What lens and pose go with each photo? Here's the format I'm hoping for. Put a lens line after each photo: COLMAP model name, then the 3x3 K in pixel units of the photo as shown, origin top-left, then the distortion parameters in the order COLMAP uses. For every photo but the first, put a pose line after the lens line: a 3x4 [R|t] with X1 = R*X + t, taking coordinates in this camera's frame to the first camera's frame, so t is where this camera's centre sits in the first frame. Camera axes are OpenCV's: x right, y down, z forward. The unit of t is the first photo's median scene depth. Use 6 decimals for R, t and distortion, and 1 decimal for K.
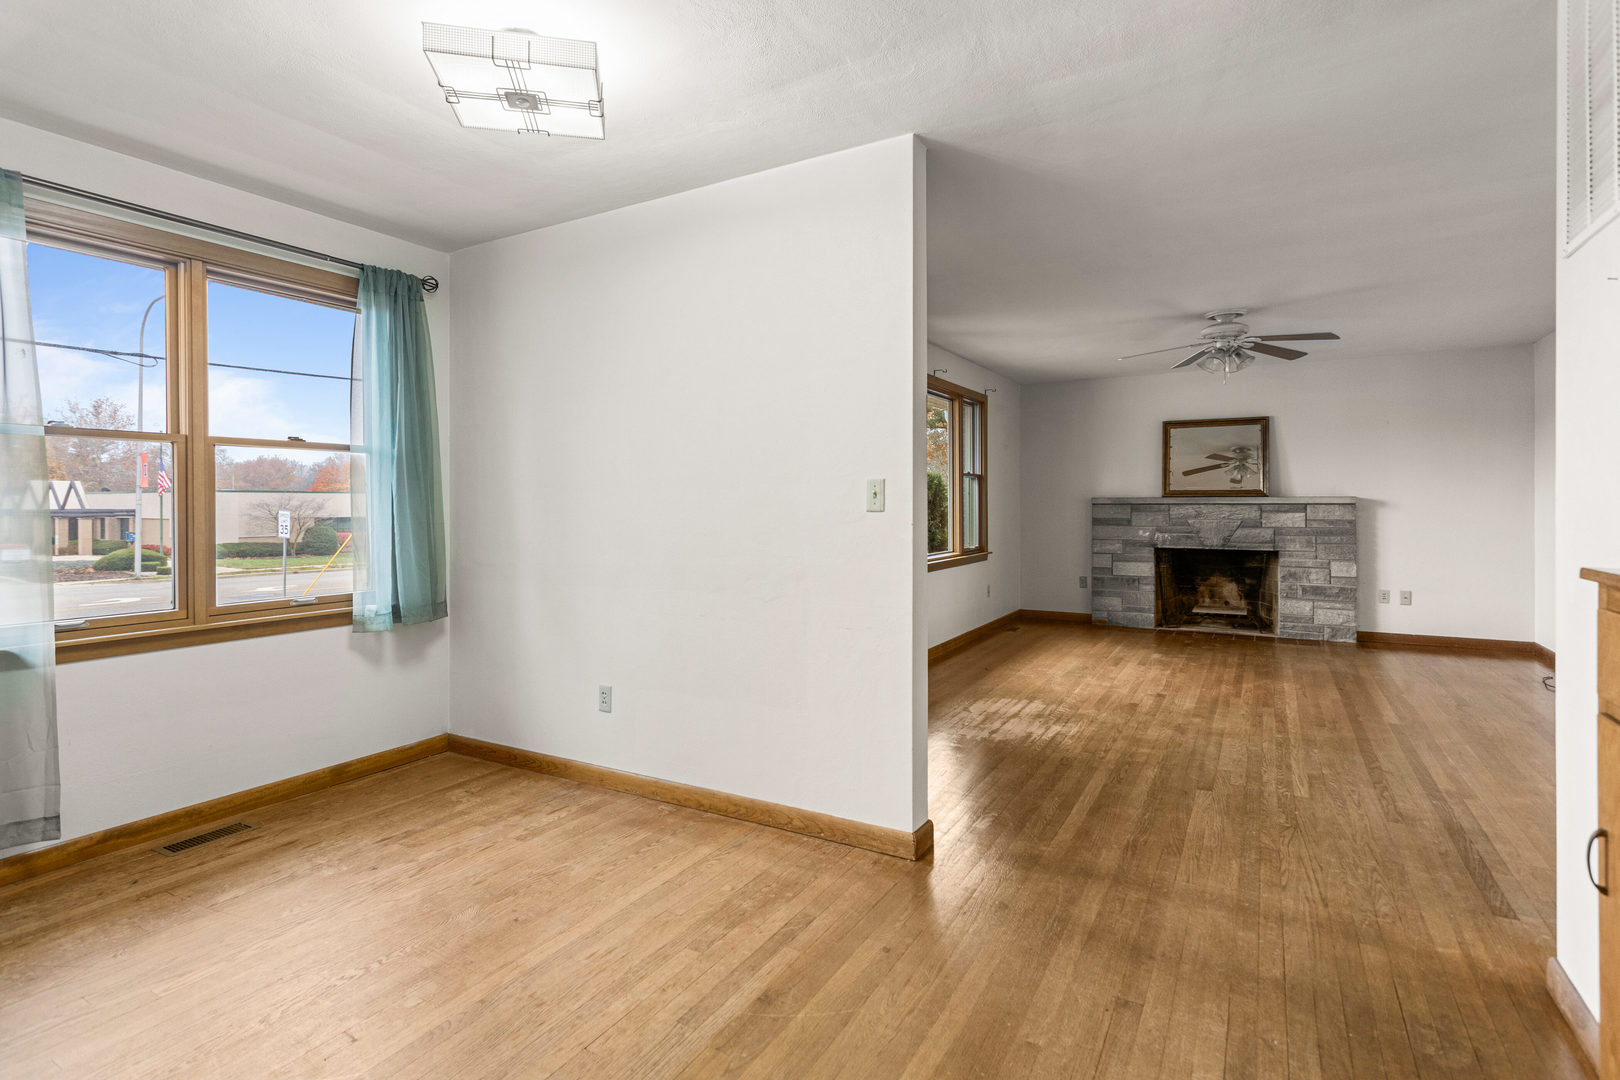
lens RADIAL K [[790.3, 0, 804.0], [0, 790.3, 502.4], [0, 0, 1]] dist [0.002035, 0.000461]
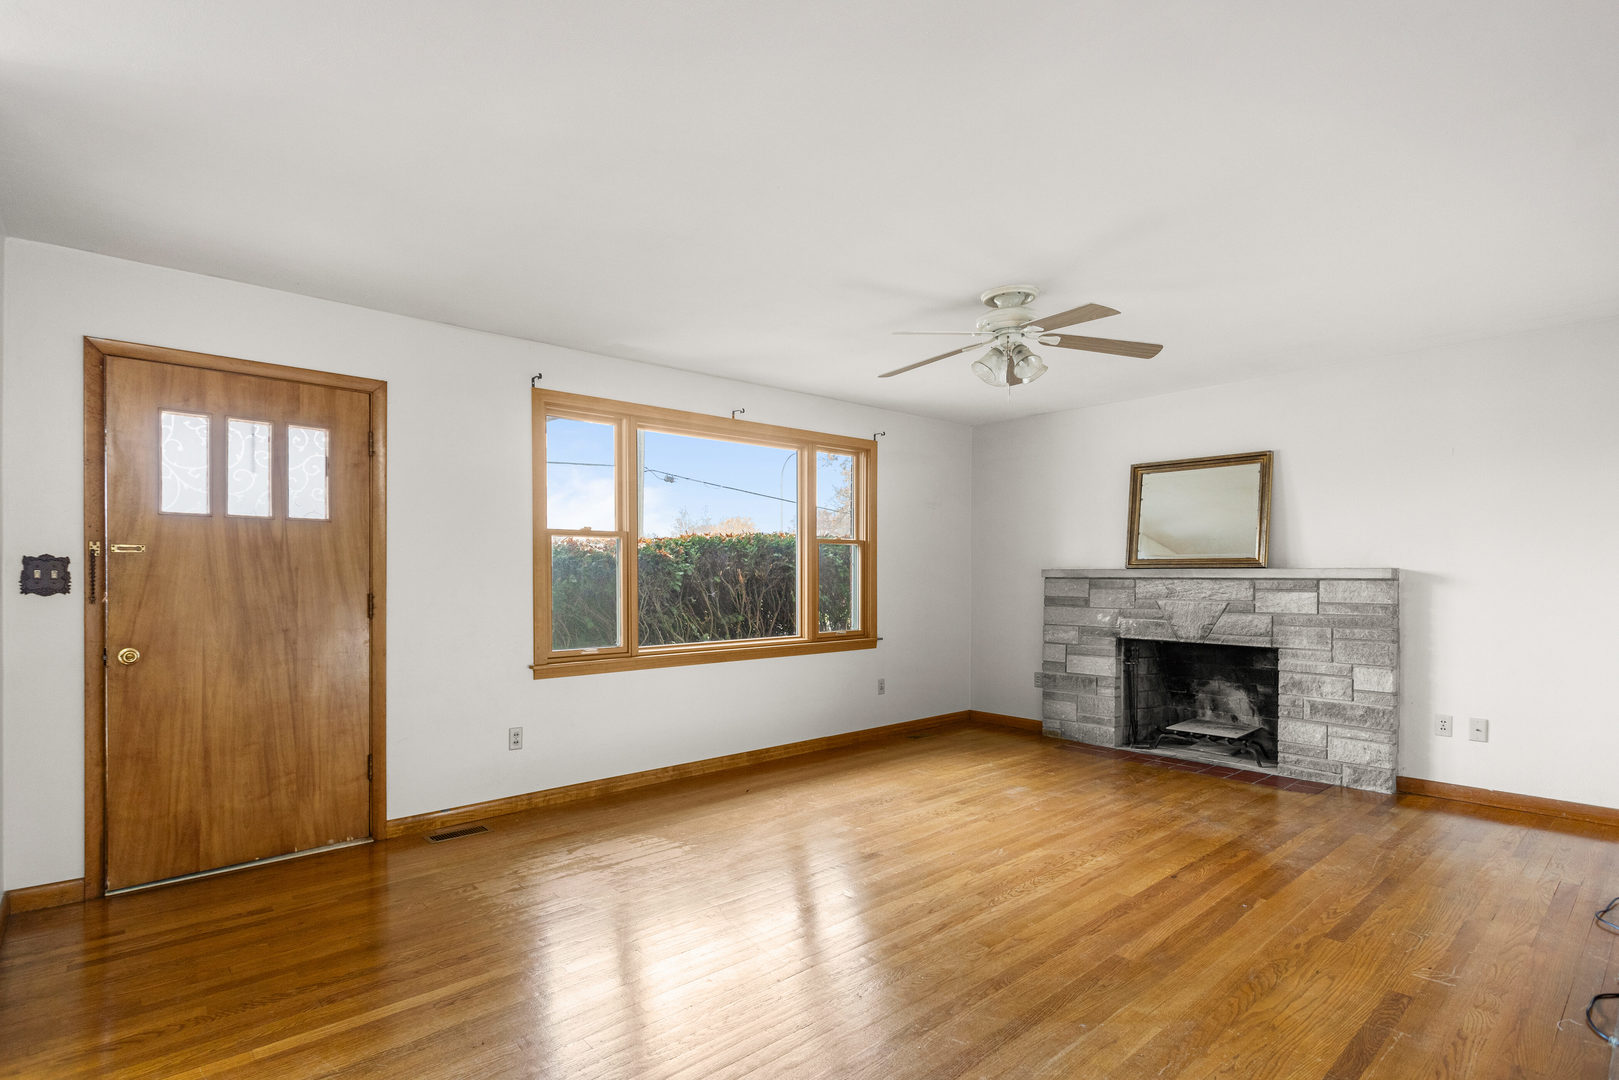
lens RADIAL K [[797.9, 0, 801.0], [0, 797.9, 578.6], [0, 0, 1]] dist [0.004635, 0.000645]
pose [[0.950892, 0.003785, -0.309500, 0.422630], [-0.001341, 0.999966, 0.008110, -0.003343], [0.309520, -0.007297, 0.950865, 0.220439]]
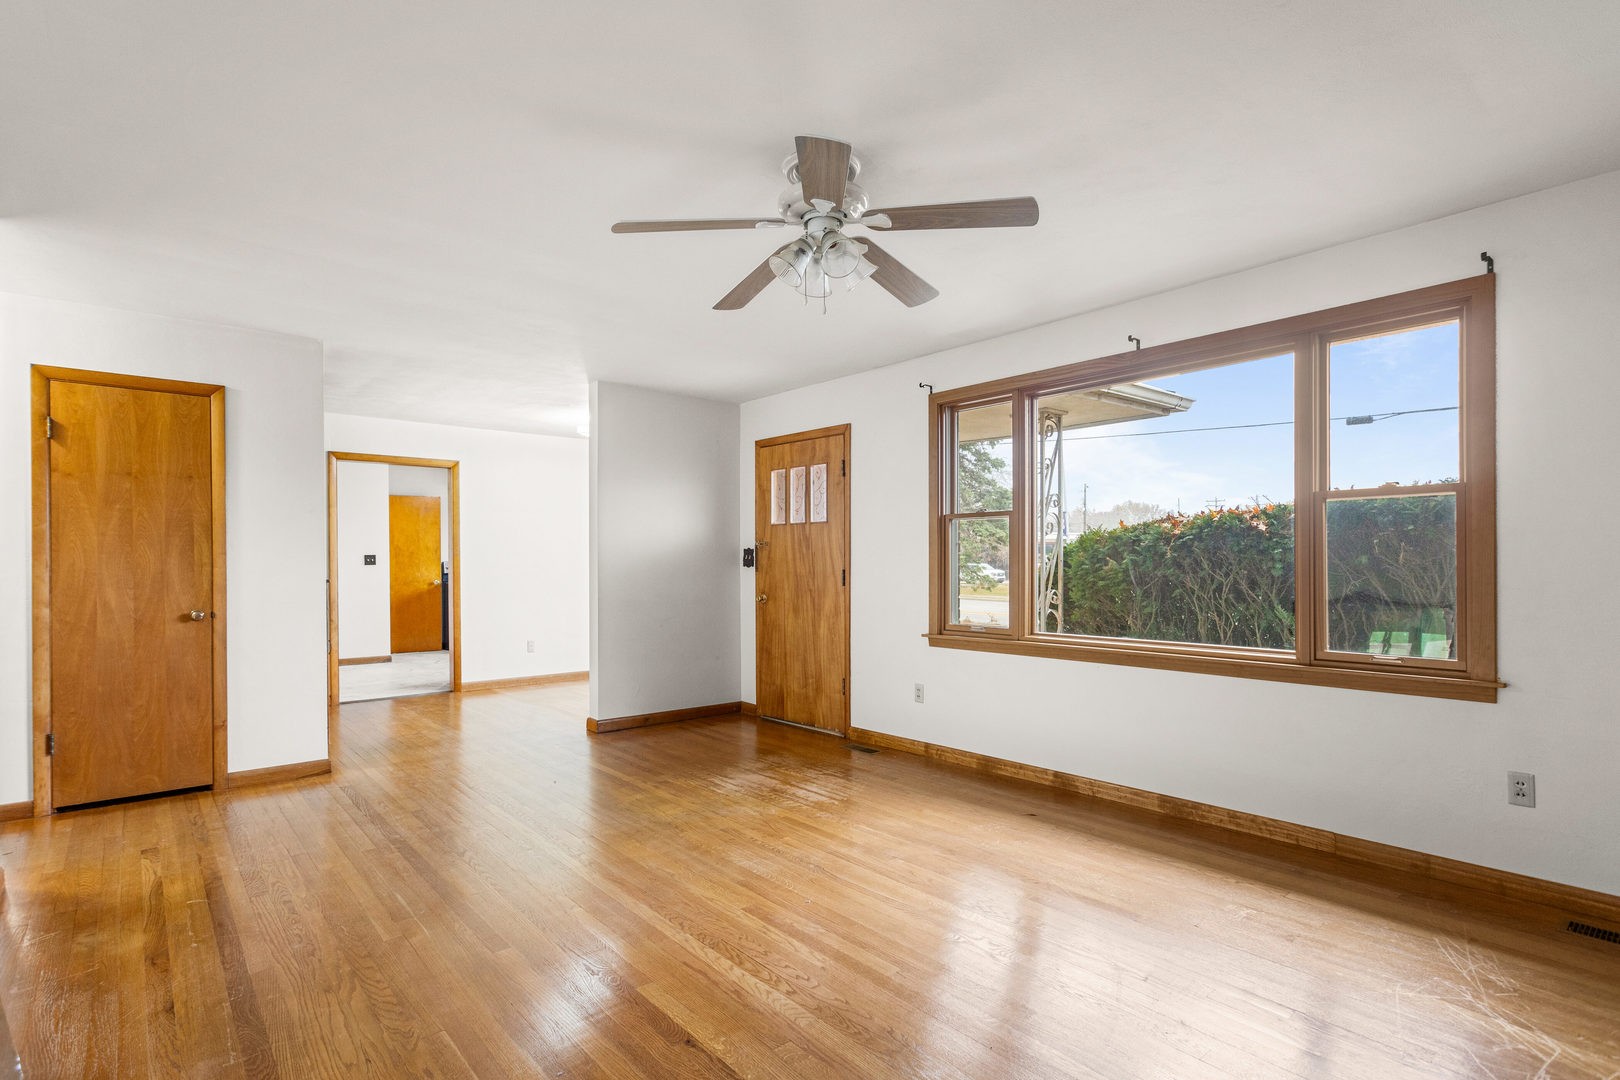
lens RADIAL K [[798.4, 0, 801.5], [0, 798.4, 578.6], [0, 0, 1]] dist [0.004635, 0.000645]
pose [[-0.334487, 0.029561, -0.941937, 0.729129], [0.010049, 0.999563, 0.027800, -0.001674], [0.942347, -0.000167, -0.334638, 0.842482]]
